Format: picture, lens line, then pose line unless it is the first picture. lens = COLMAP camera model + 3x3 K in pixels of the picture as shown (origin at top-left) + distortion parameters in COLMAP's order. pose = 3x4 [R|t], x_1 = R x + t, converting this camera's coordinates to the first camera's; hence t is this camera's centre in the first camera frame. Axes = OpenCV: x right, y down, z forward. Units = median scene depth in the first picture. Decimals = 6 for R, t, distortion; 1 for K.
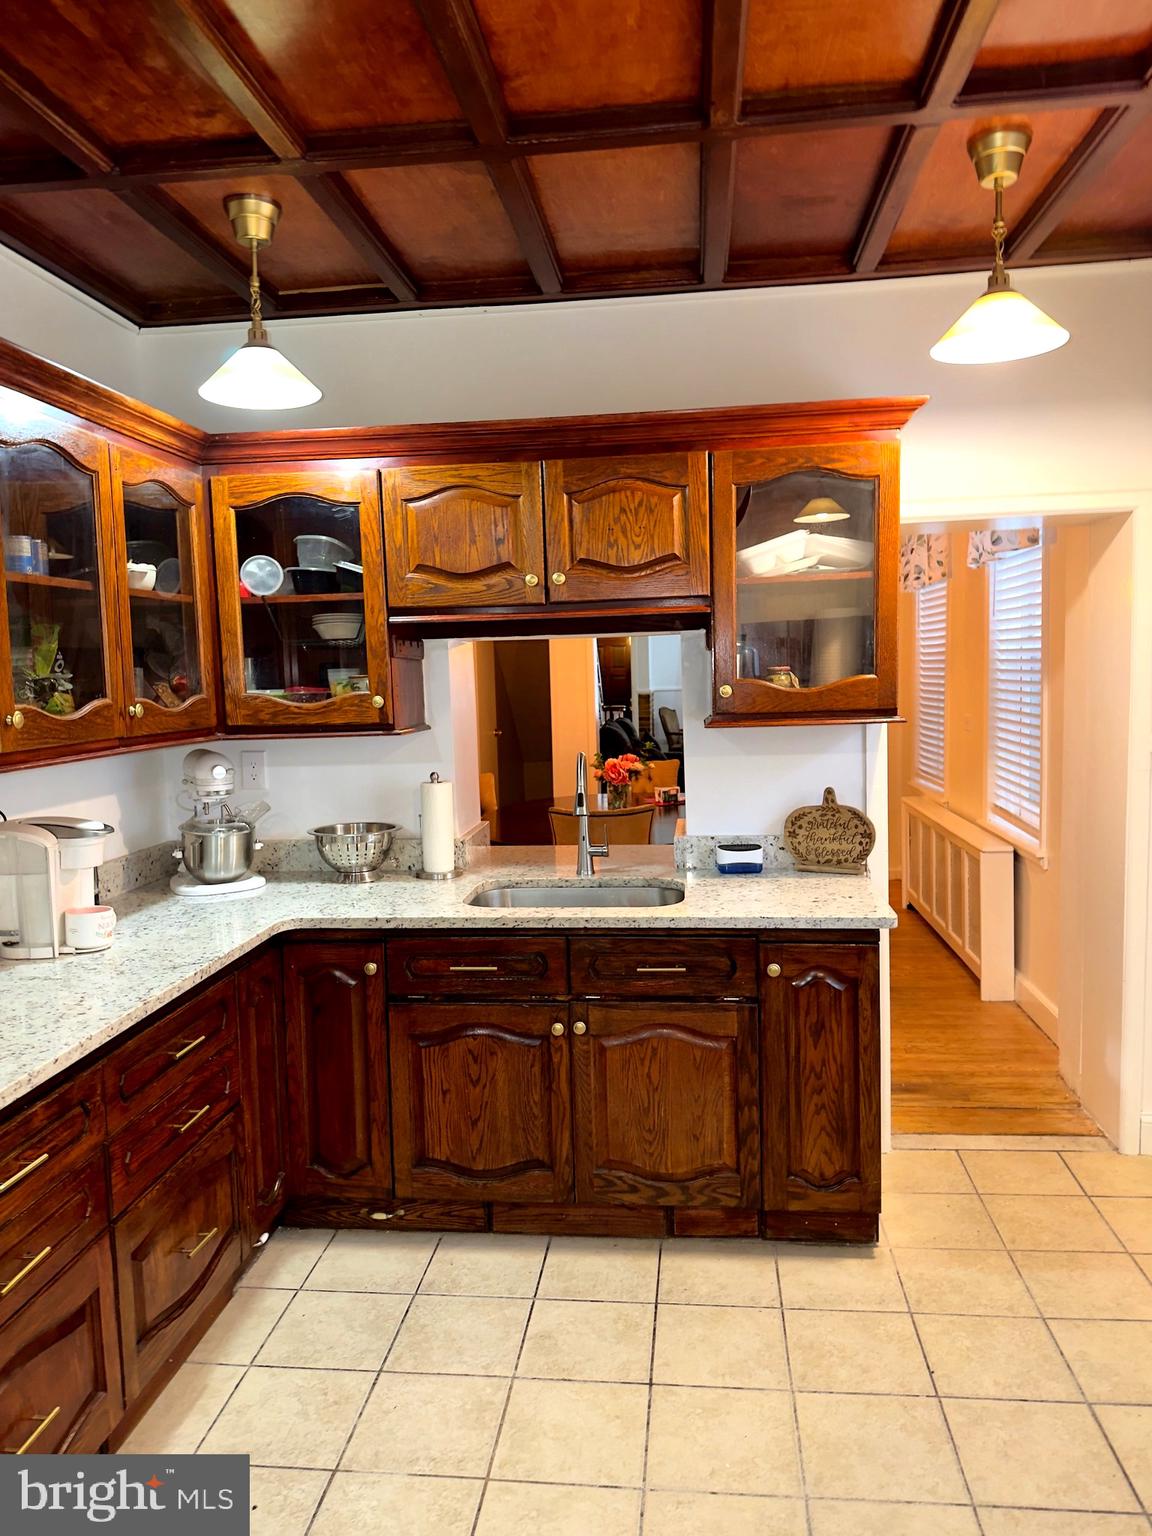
lens RADIAL K [[1092.6, 0, 569.0], [0, 1092.6, 766.8], [0, 0, 1]] dist [0.031932, -0.041558]
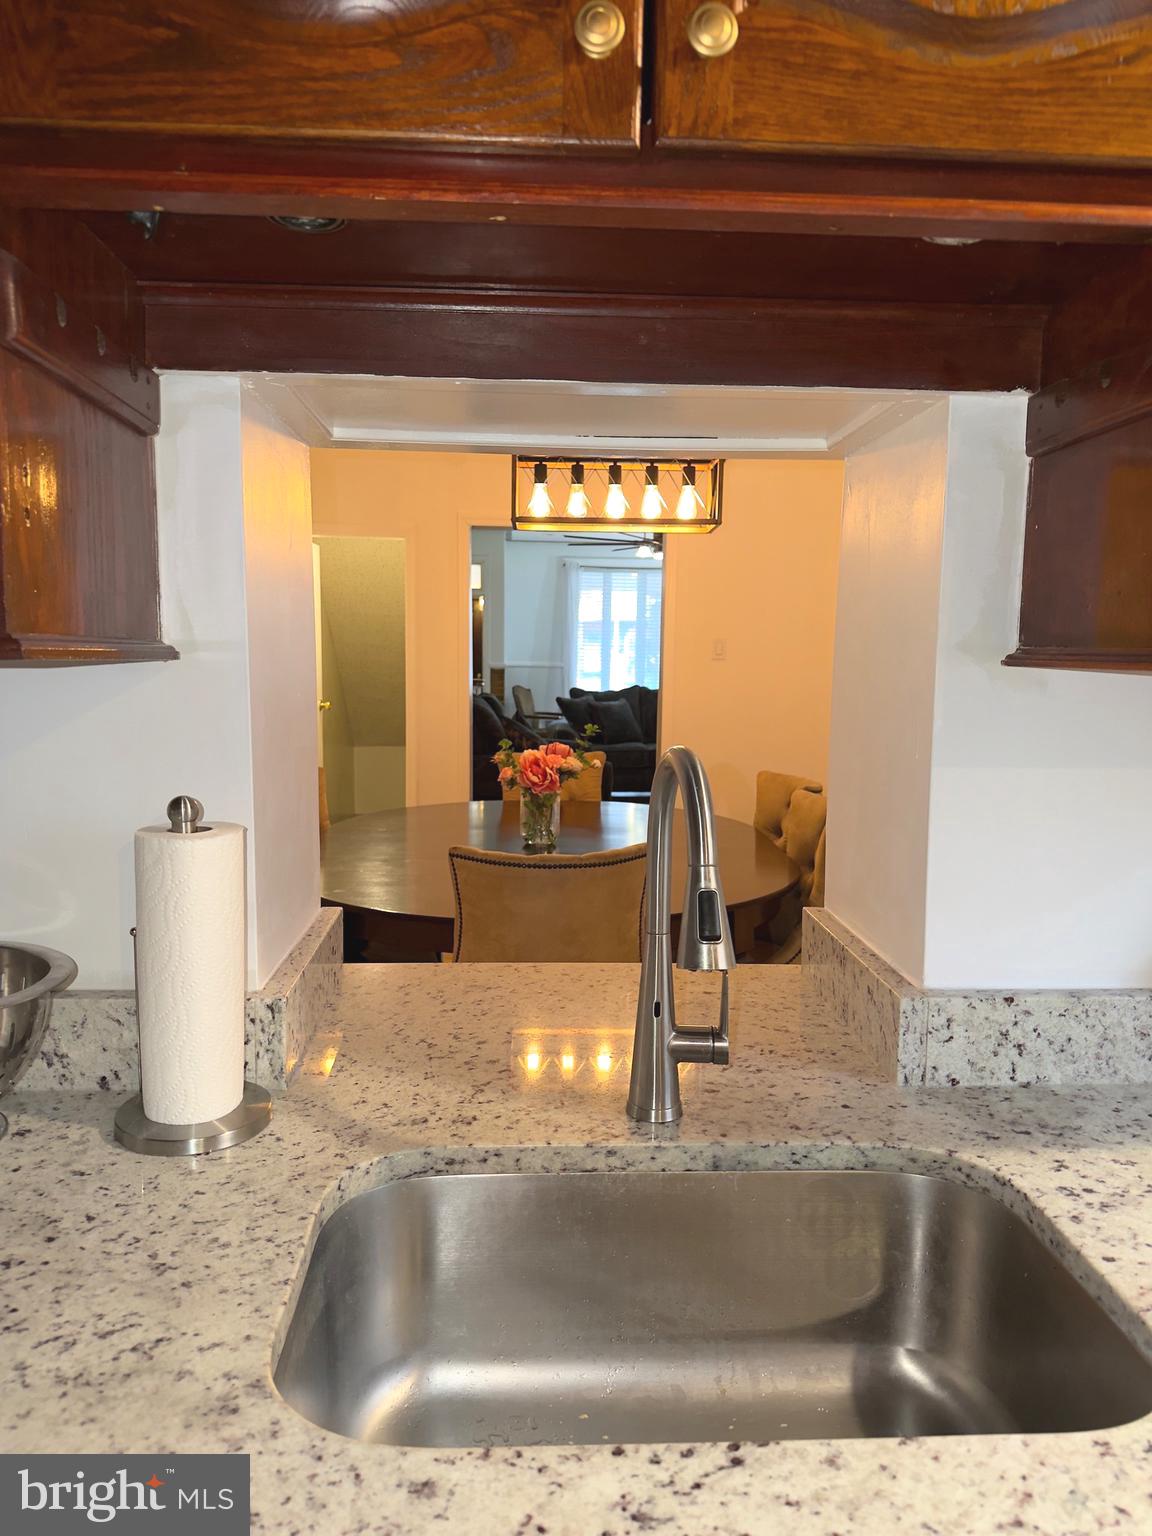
lens RADIAL K [[1092.6, 0, 569.0], [0, 1092.6, 766.8], [0, 0, 1]] dist [0.031932, -0.041558]
pose [[0.986044, 0.024493, 0.164670, -0.075213], [-0.026925, 0.999559, 0.012553, -0.011483], [-0.164290, -0.016811, 0.986269, 0.757425]]
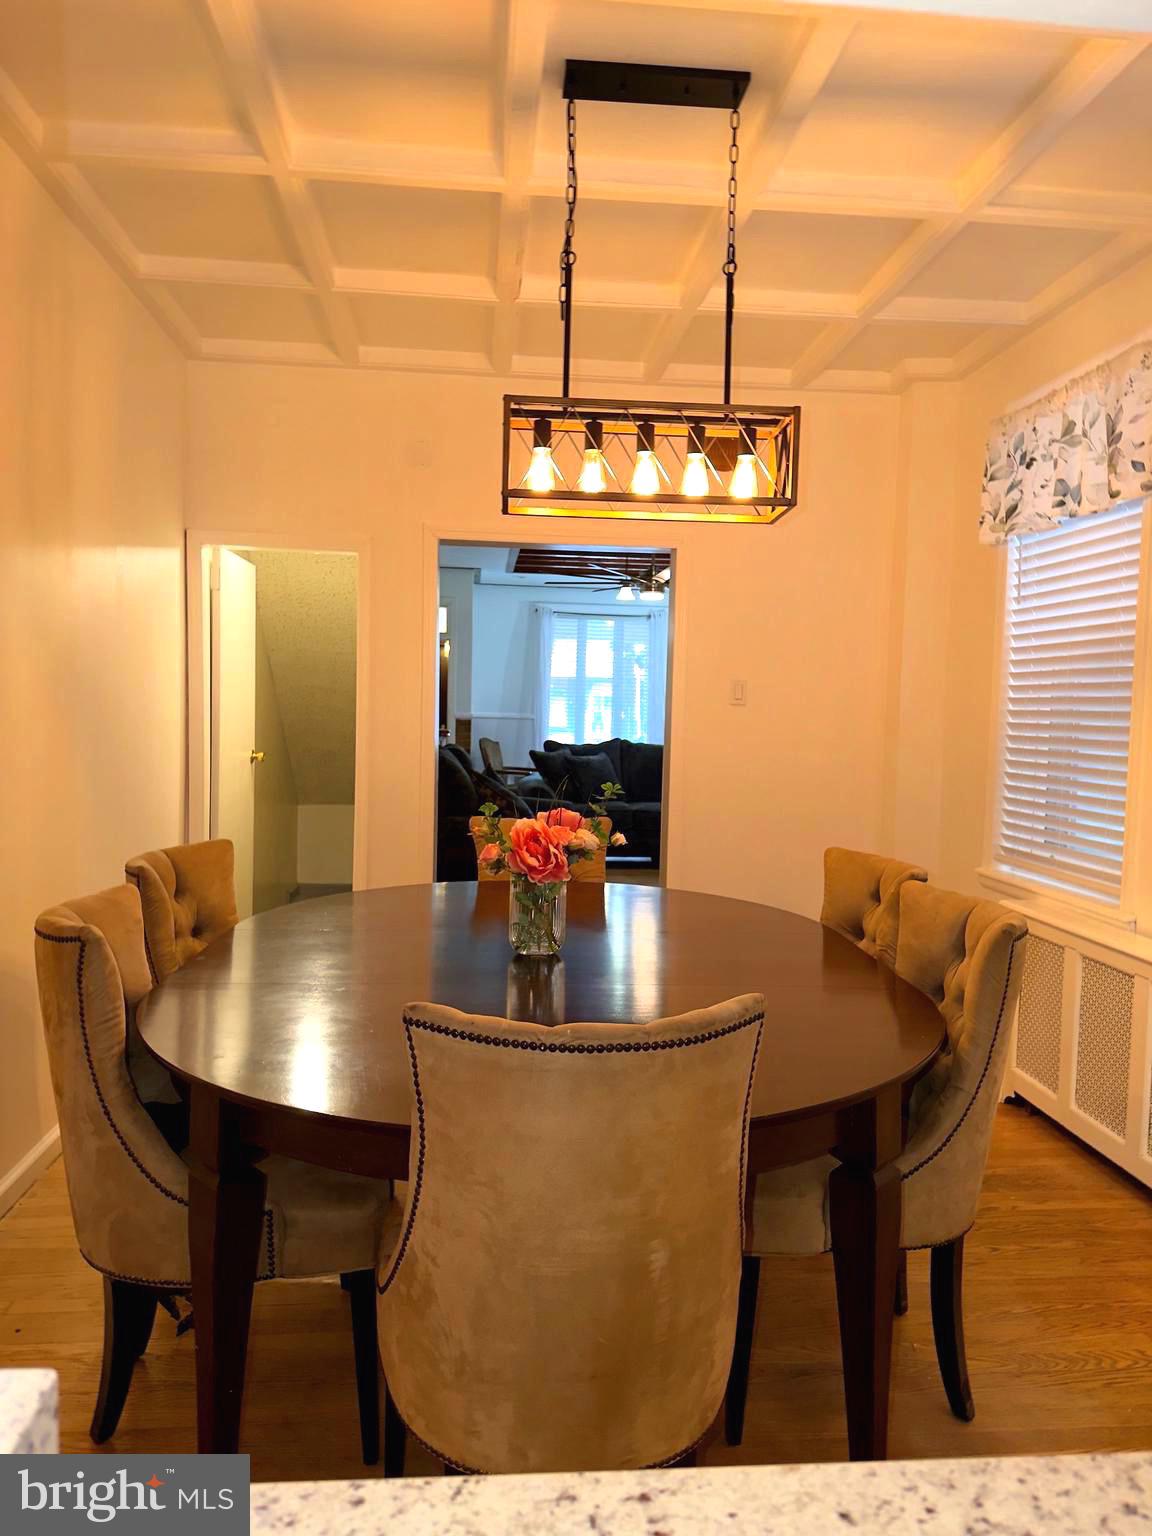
lens RADIAL K [[1092.6, 0, 569.0], [0, 1092.6, 766.8], [0, 0, 1]] dist [0.031932, -0.041558]
pose [[0.979327, 0.043782, 0.197491, -0.054922], [-0.036639, 0.998540, -0.039683, -0.021118], [-0.198940, 0.031627, 0.979501, 1.107147]]
